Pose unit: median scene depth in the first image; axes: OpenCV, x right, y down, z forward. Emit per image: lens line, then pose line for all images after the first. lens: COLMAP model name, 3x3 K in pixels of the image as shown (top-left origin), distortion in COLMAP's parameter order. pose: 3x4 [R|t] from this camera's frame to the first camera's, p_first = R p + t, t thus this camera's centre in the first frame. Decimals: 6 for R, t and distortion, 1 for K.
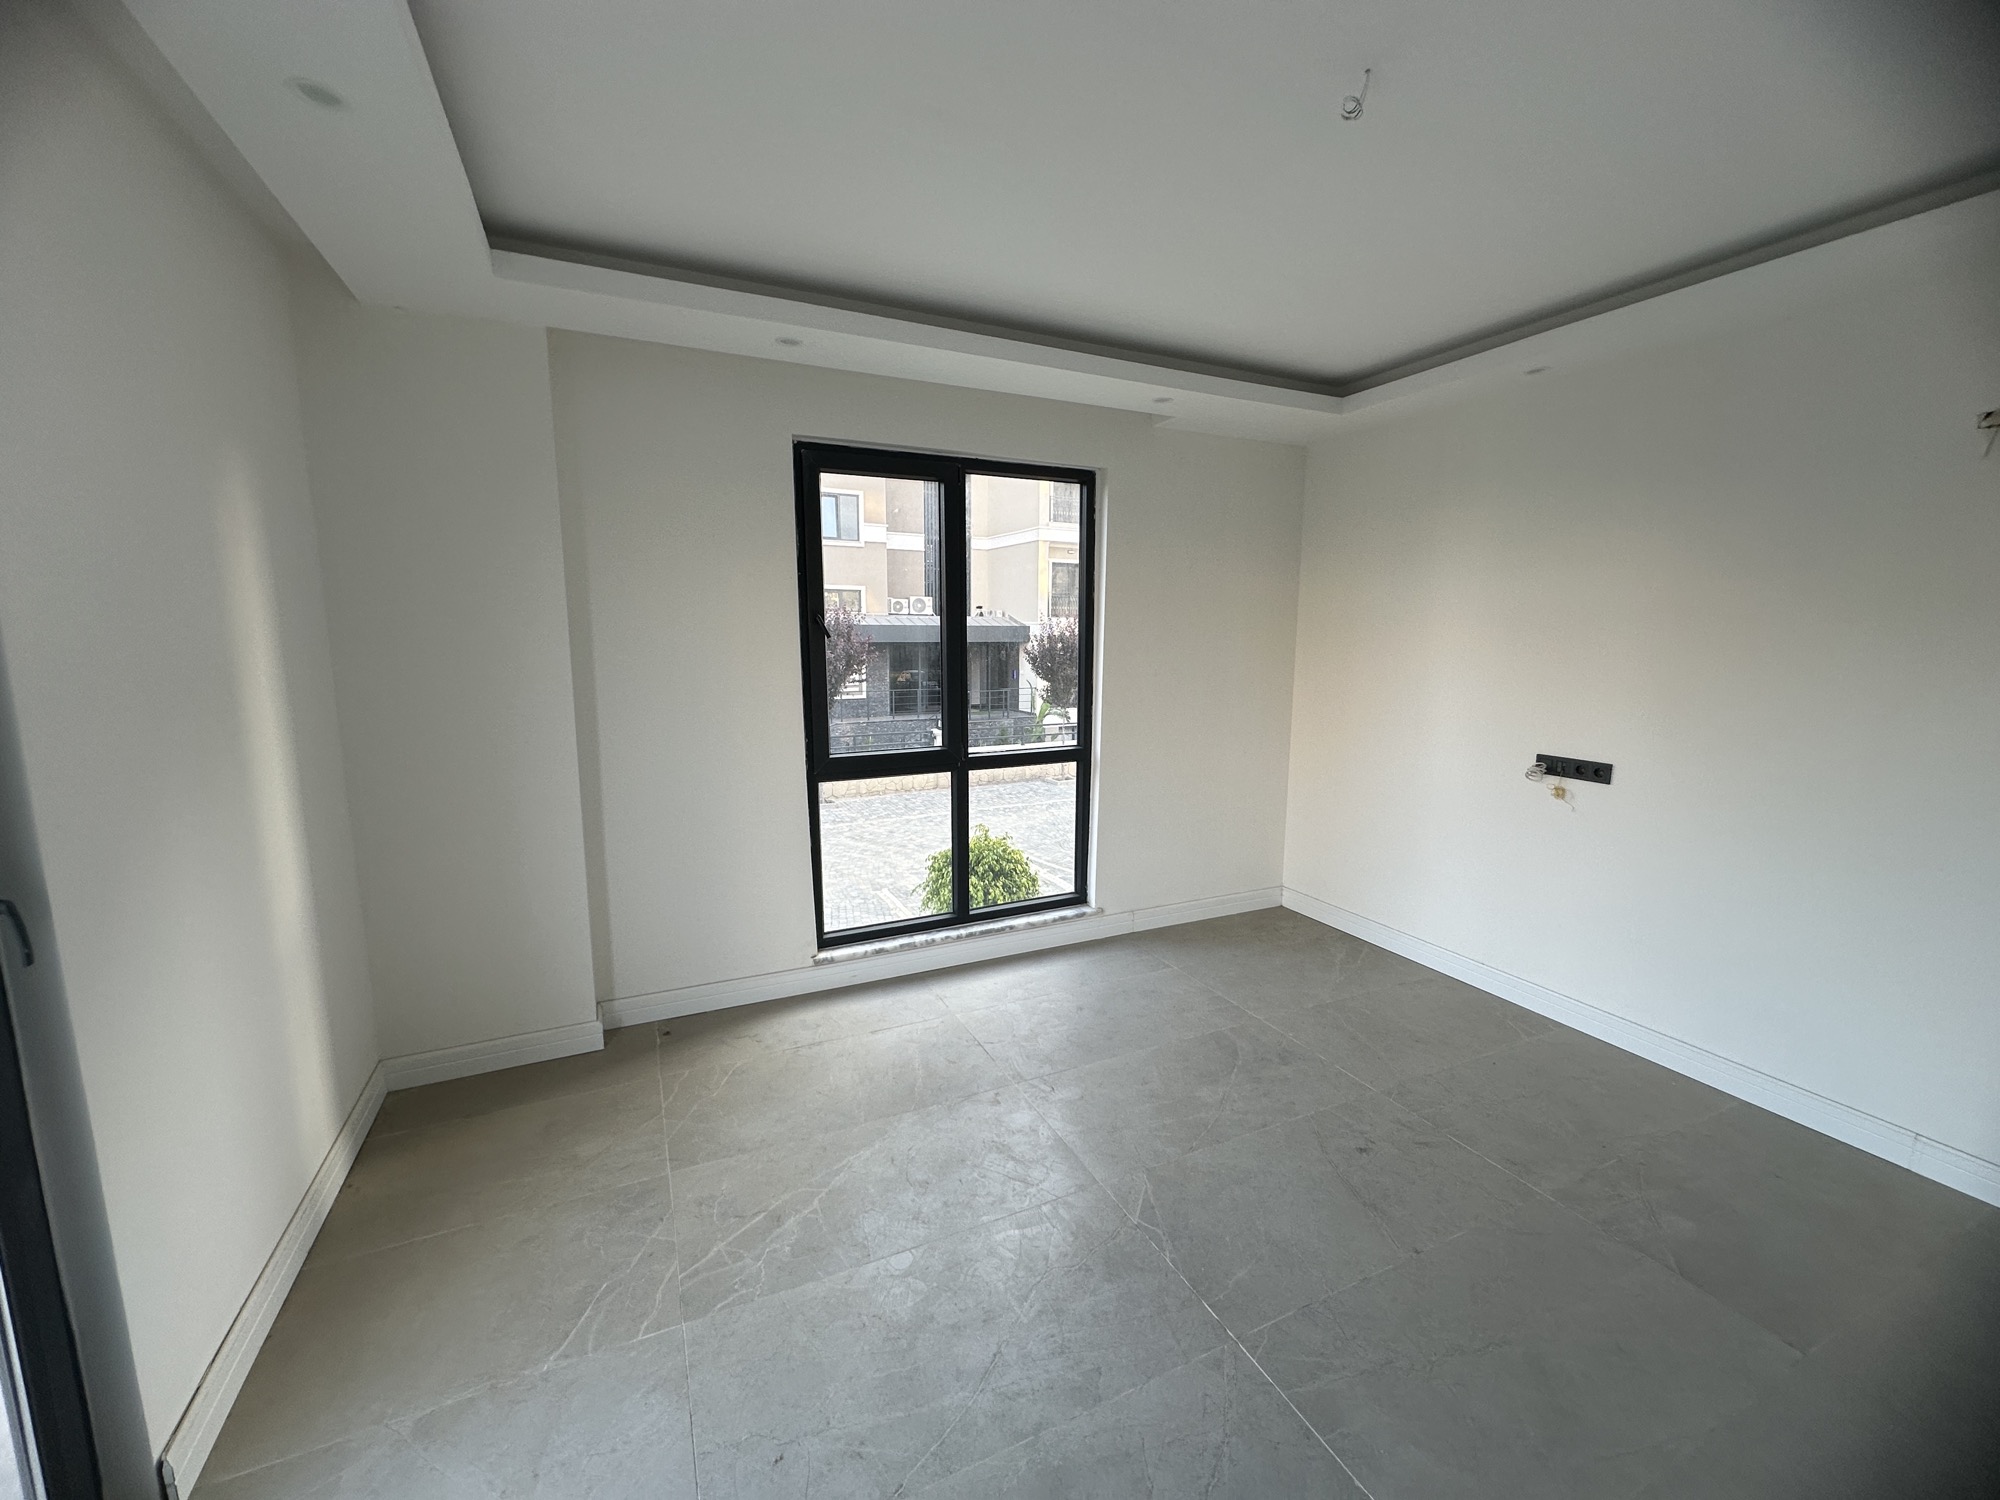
lens RADIAL K [[798.4, 0, 999.4], [0, 798.4, 746.5], [0, 0, 1]] dist [-0.002380, 0.000564]
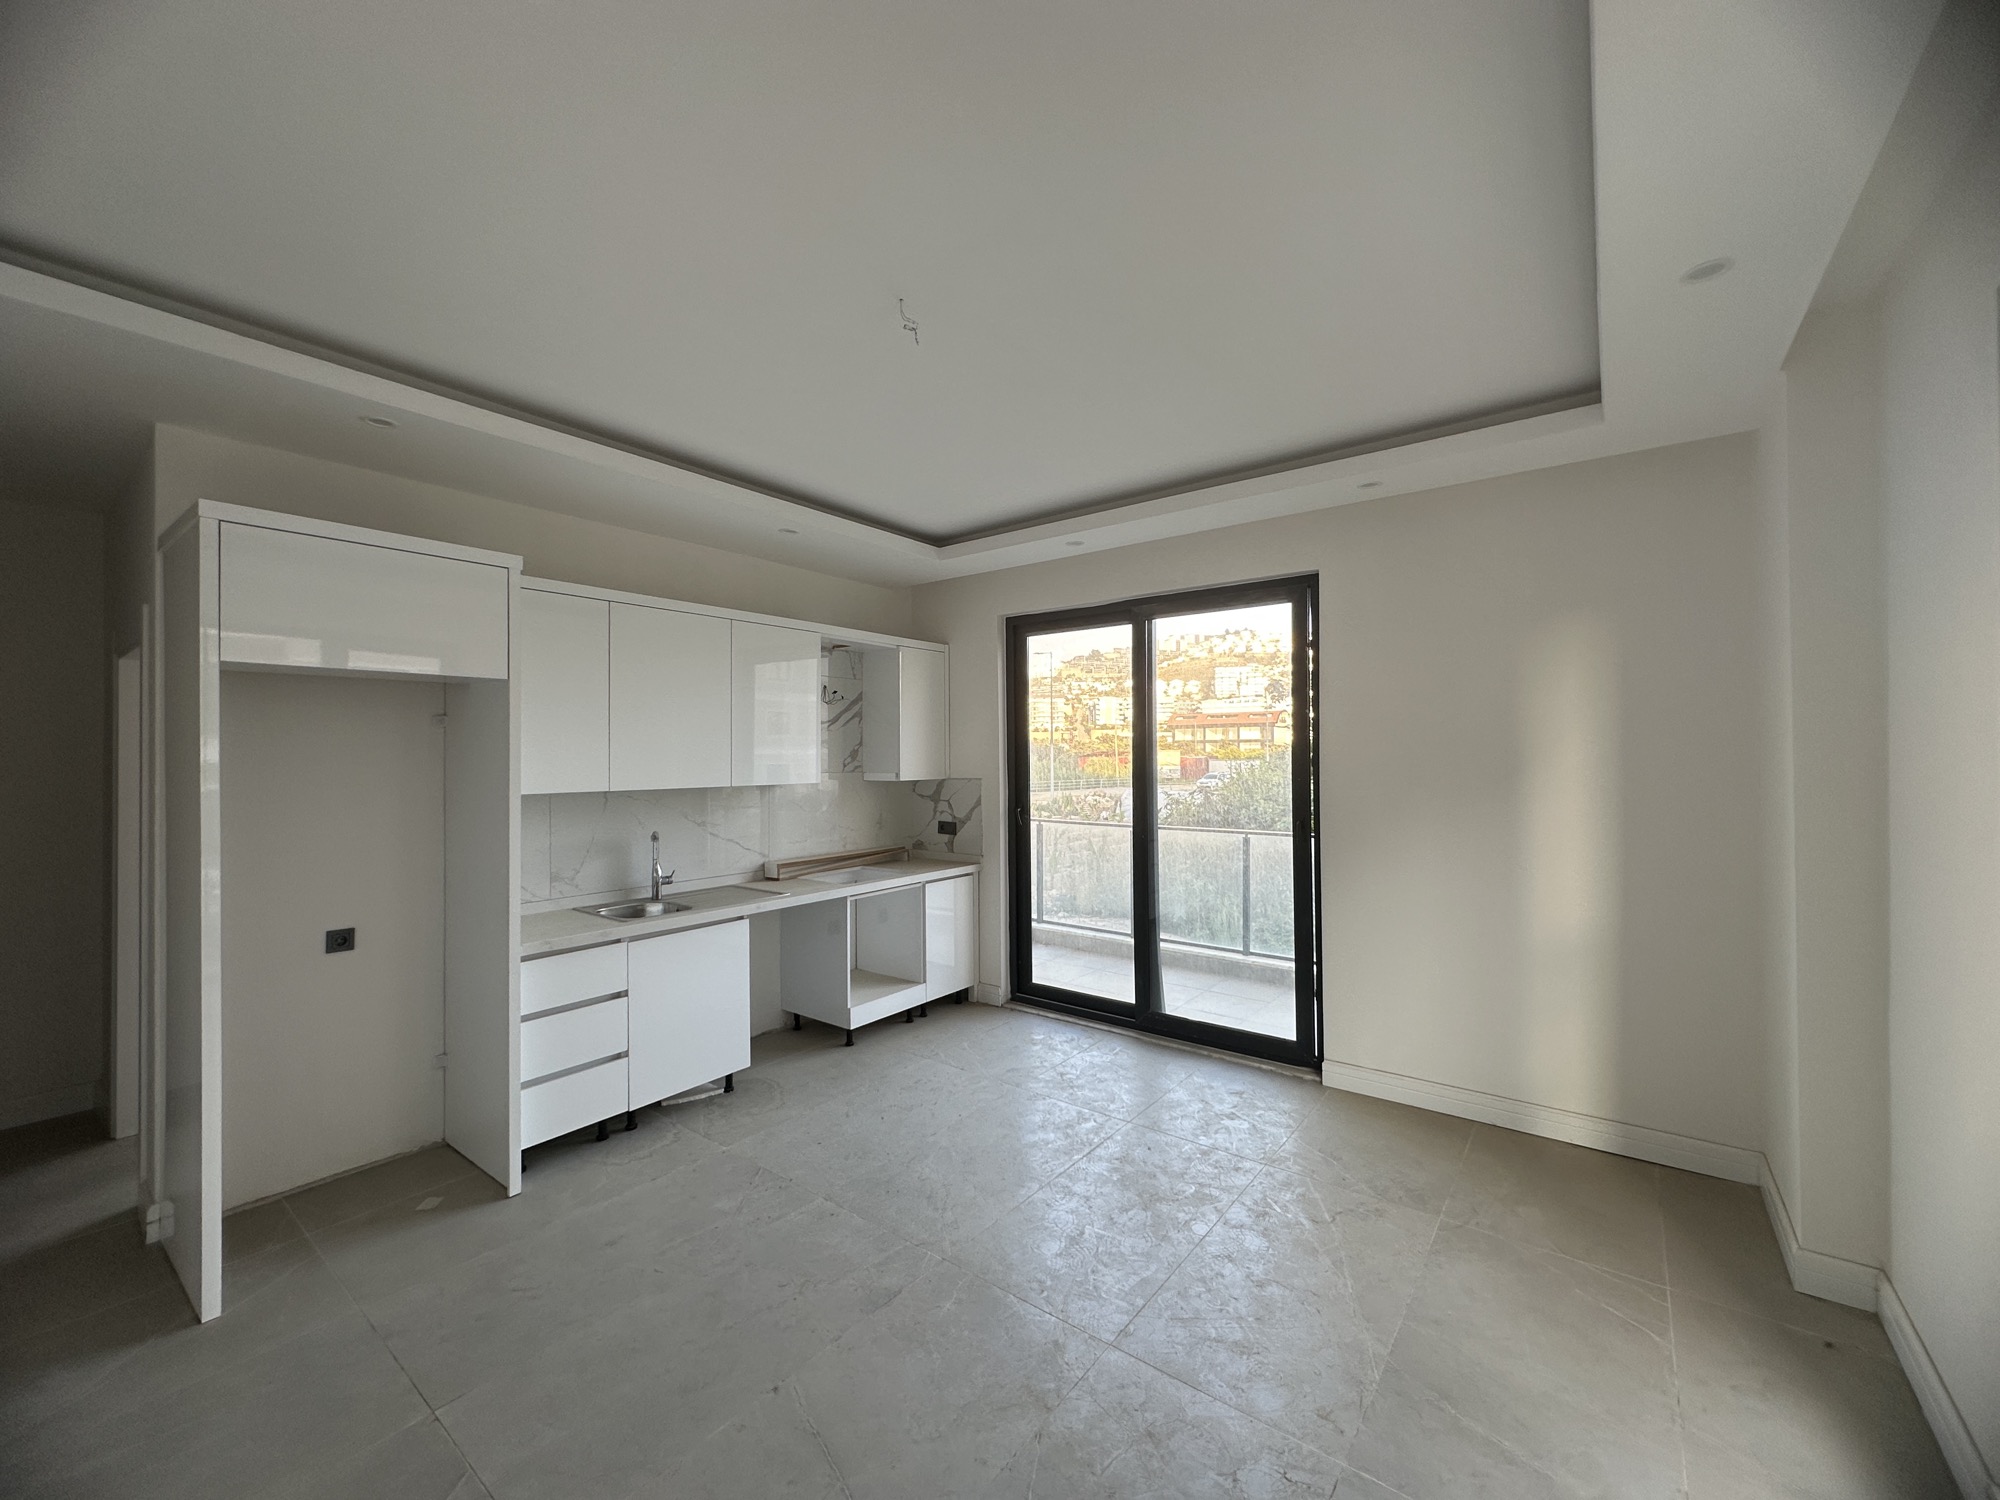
lens RADIAL K [[796.8, 0, 1000.5], [0, 796.8, 747.4], [0, 0, 1]] dist [-0.002324, -0.000043]
pose [[-0.890017, -0.004381, -0.455907, 0.417984], [-0.064176, 0.991202, 0.115760, -0.130397], [0.451388, 0.132287, -0.882467, 1.068932]]
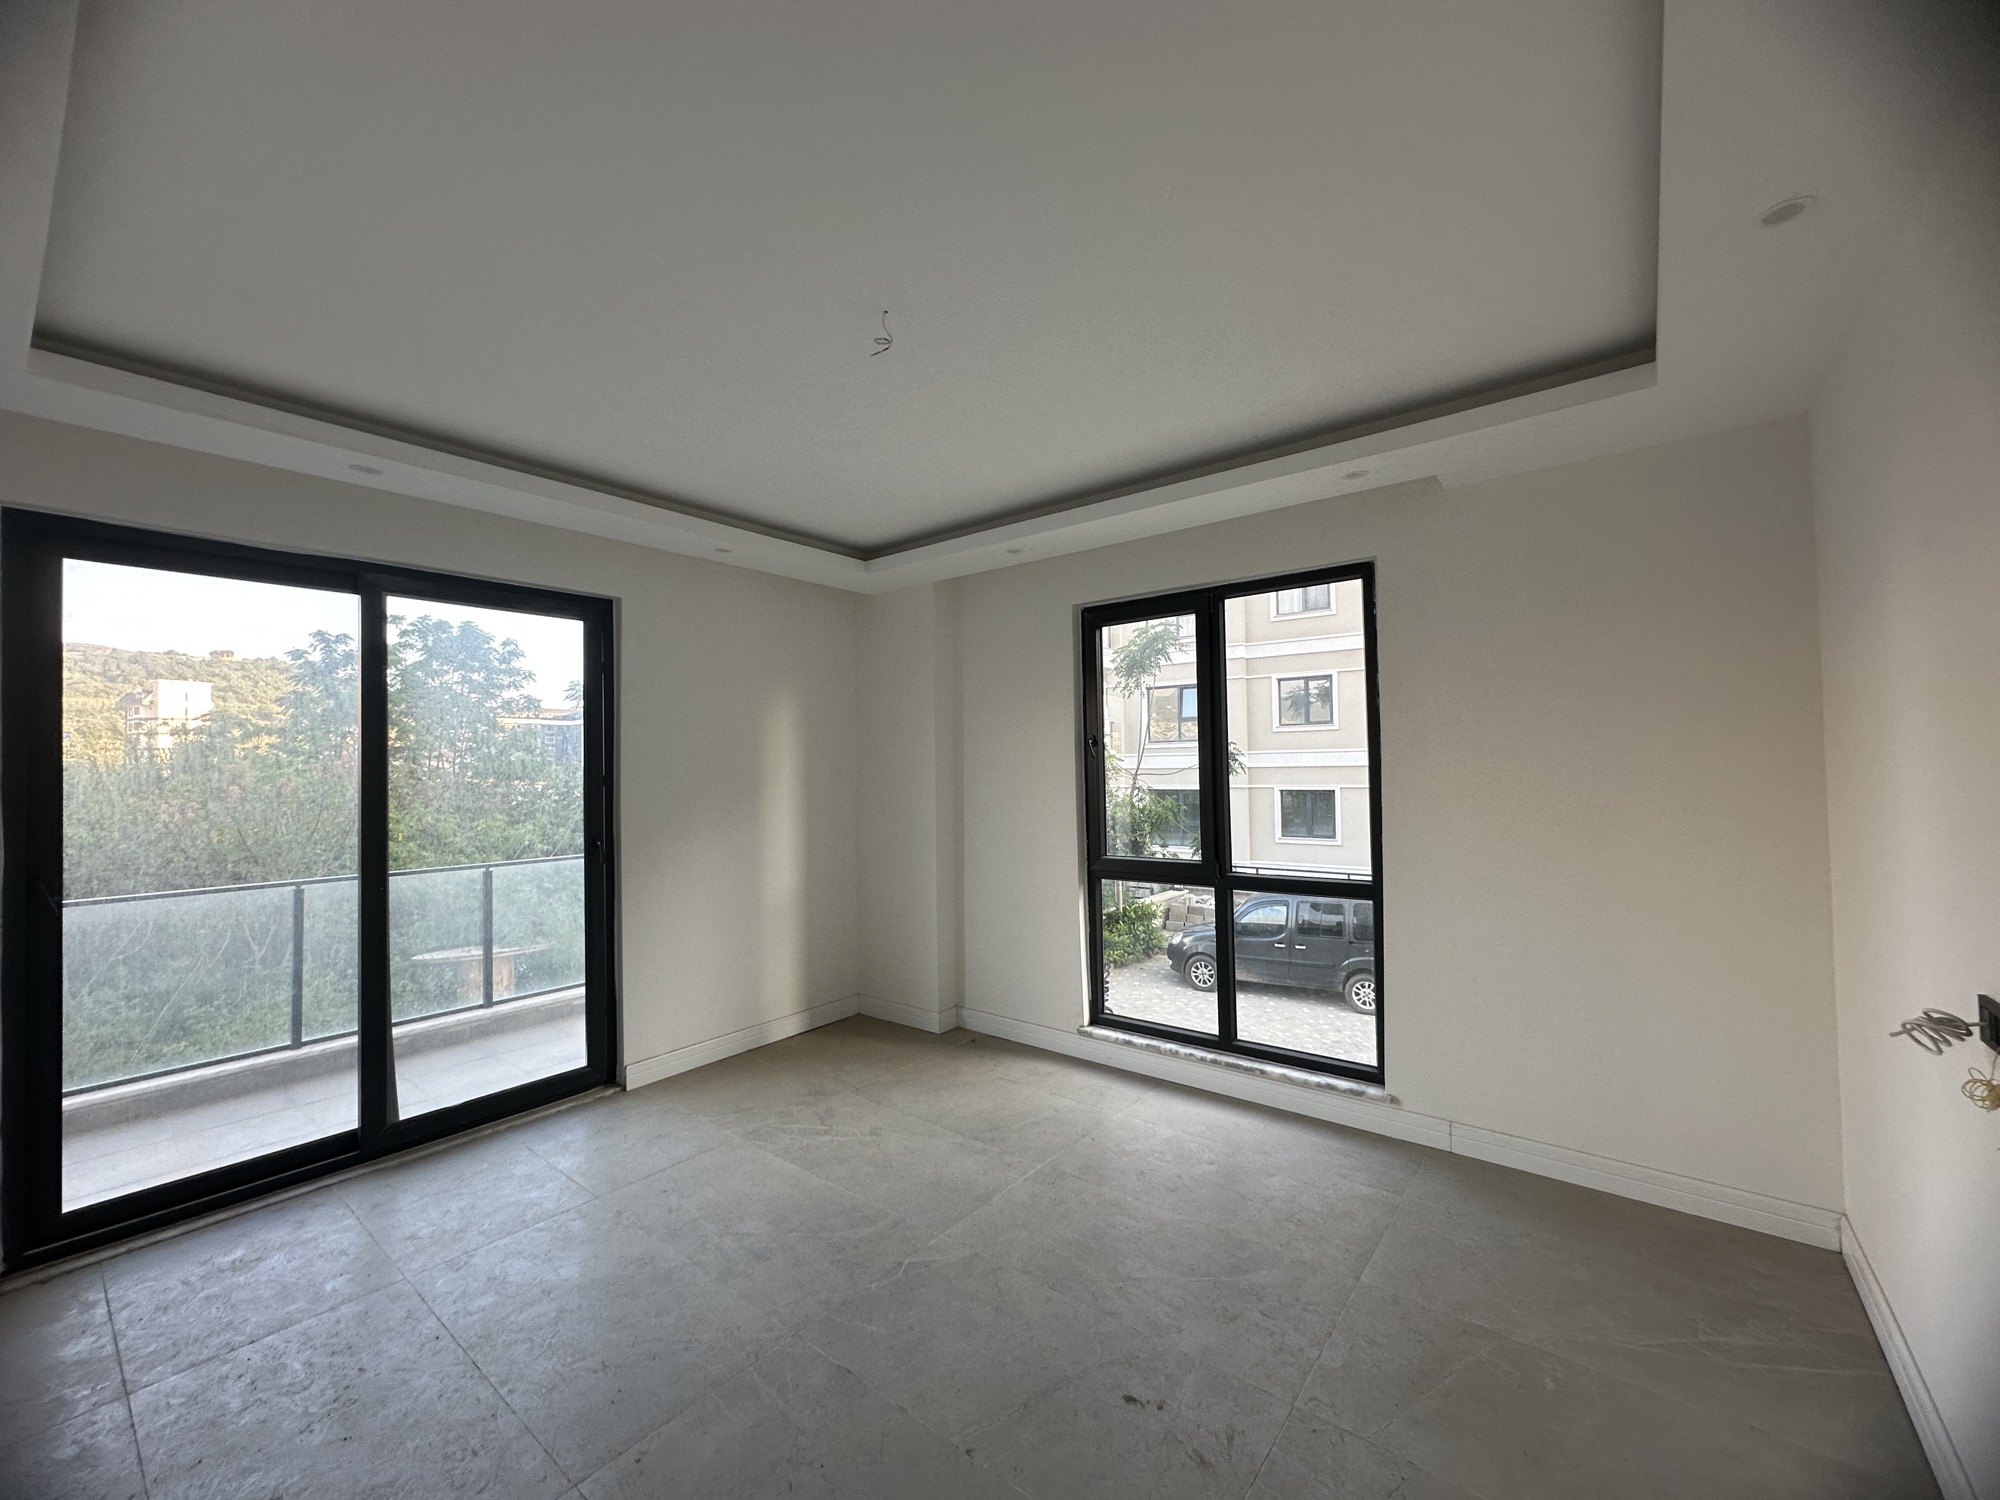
lens RADIAL K [[796.8, 0, 1000.5], [0, 796.8, 747.4], [0, 0, 1]] dist [-0.002324, -0.000043]
pose [[0.445258, -0.033118, -0.894790, 0.774715], [-0.112535, 0.989322, -0.092616, -0.021745], [0.888302, 0.141934, 0.436776, 0.322814]]
